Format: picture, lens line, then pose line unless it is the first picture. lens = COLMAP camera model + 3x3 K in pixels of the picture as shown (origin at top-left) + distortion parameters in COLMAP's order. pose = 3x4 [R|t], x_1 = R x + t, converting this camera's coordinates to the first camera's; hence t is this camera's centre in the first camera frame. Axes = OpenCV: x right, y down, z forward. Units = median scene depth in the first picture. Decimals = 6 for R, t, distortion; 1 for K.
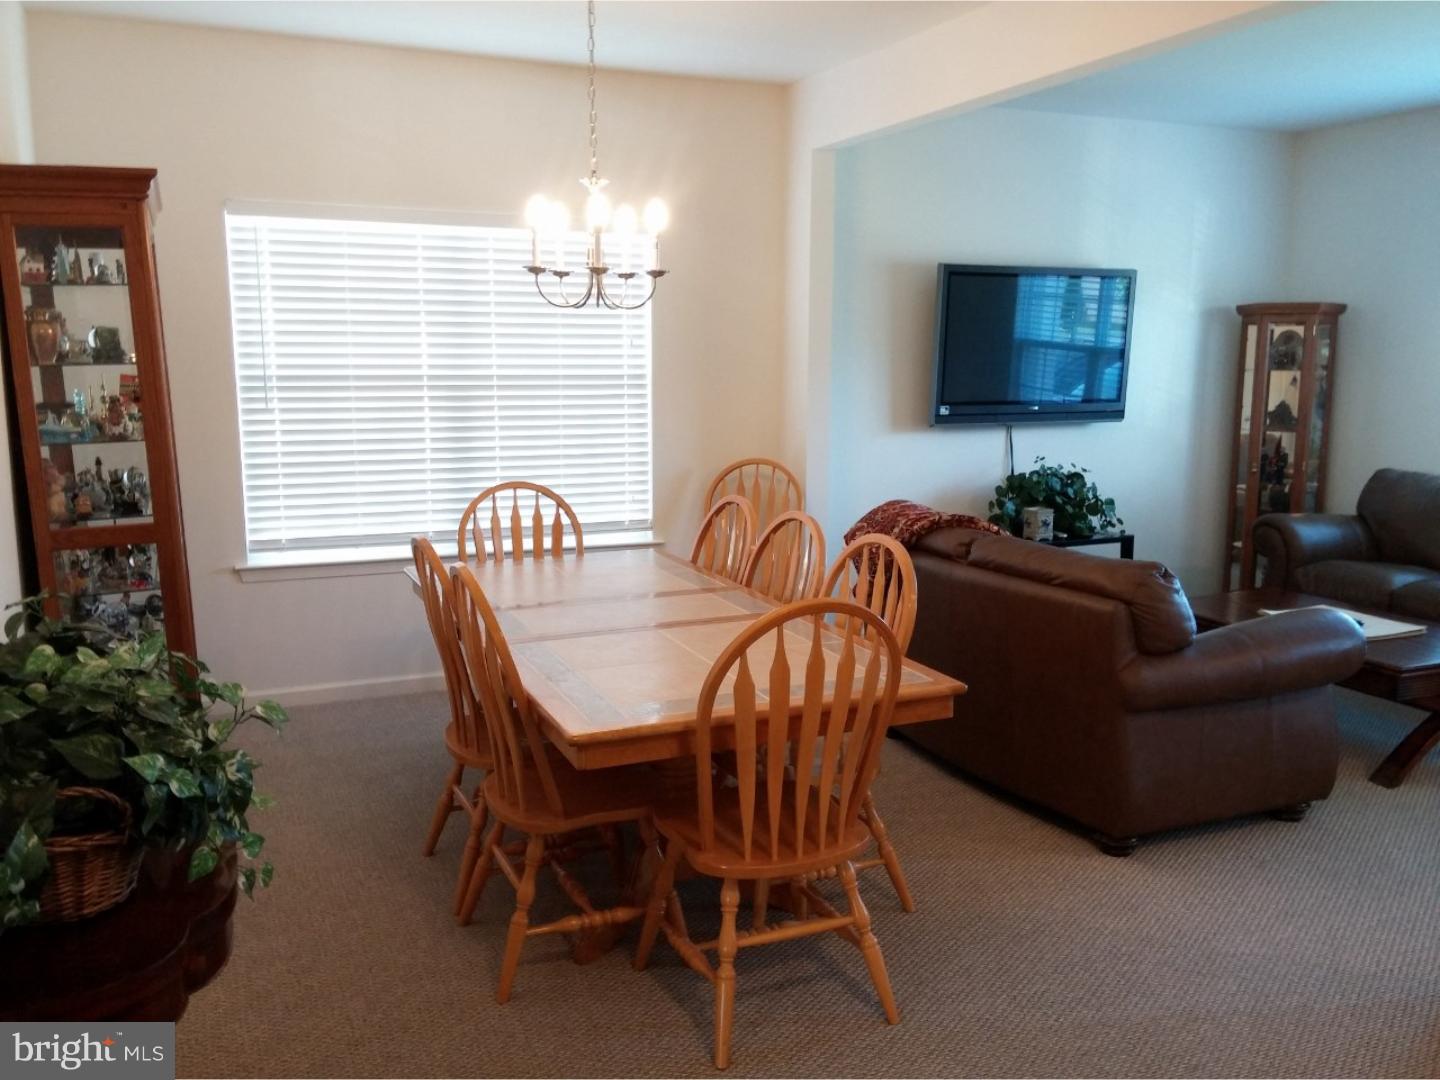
lens RADIAL K [[1193.7, 0, 727.7], [0, 1193.7, 545.9], [0, 0, 1]] dist [0.080649, -0.002243]
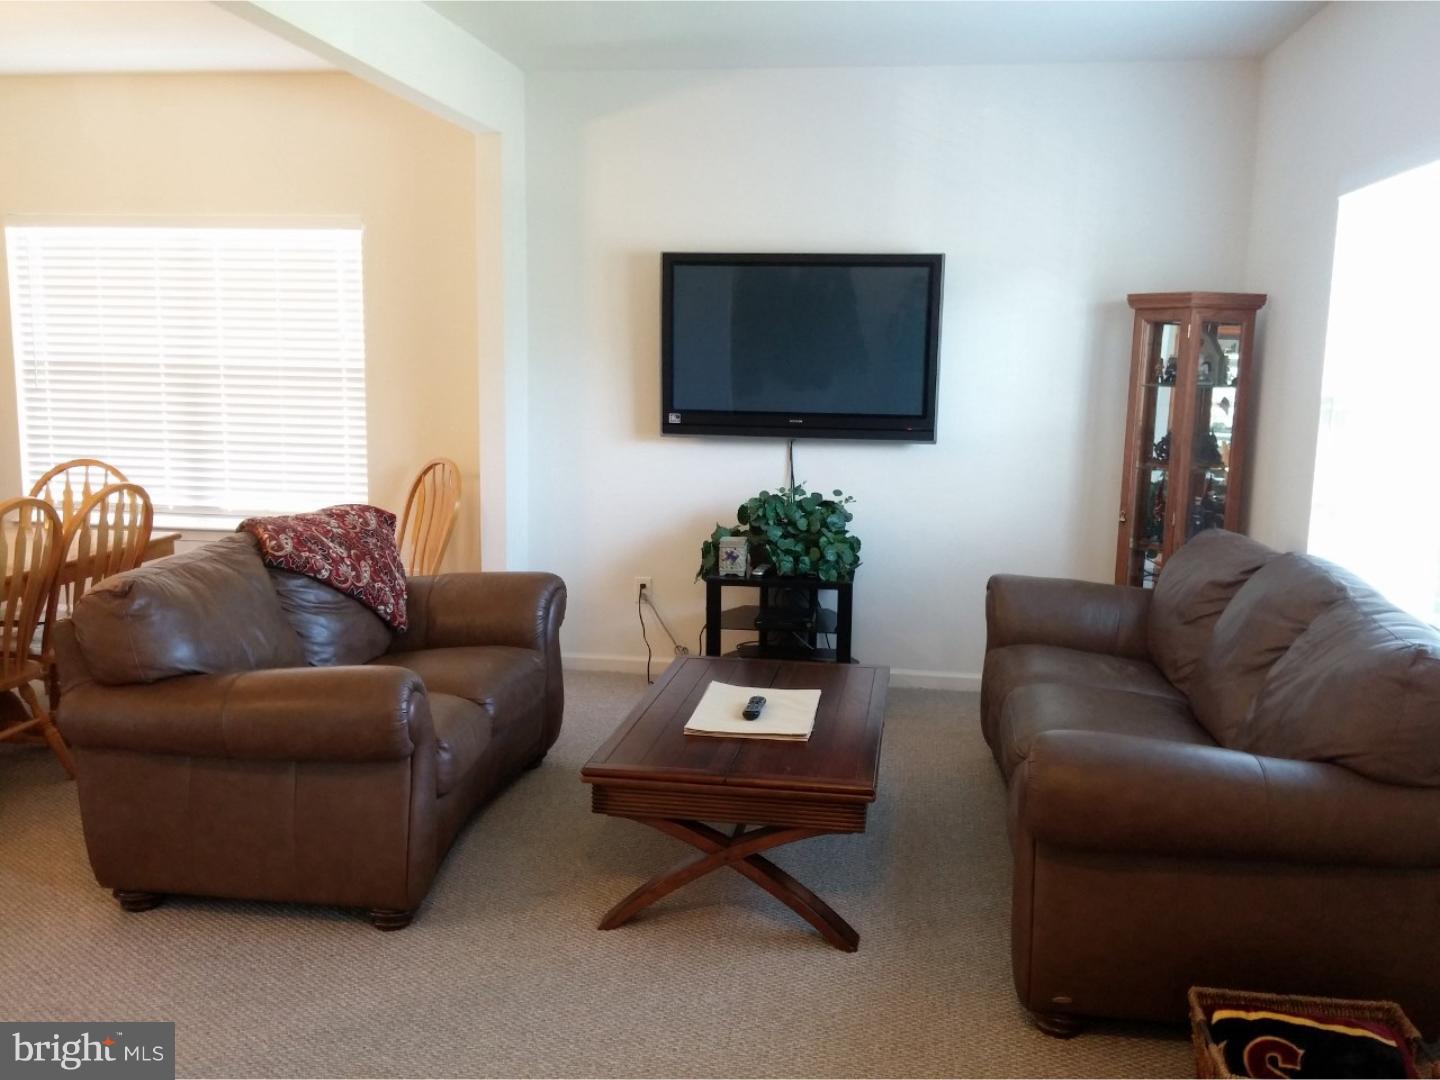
lens RADIAL K [[1193.7, 0, 725.3], [0, 1193.7, 537.5], [0, 0, 1]] dist [0.080649, -0.002243]
pose [[0.849568, 0.092211, -0.519356, 0.794390], [-0.096728, 0.995140, 0.018456, -0.052937], [0.518534, 0.034556, 0.854358, 0.313954]]
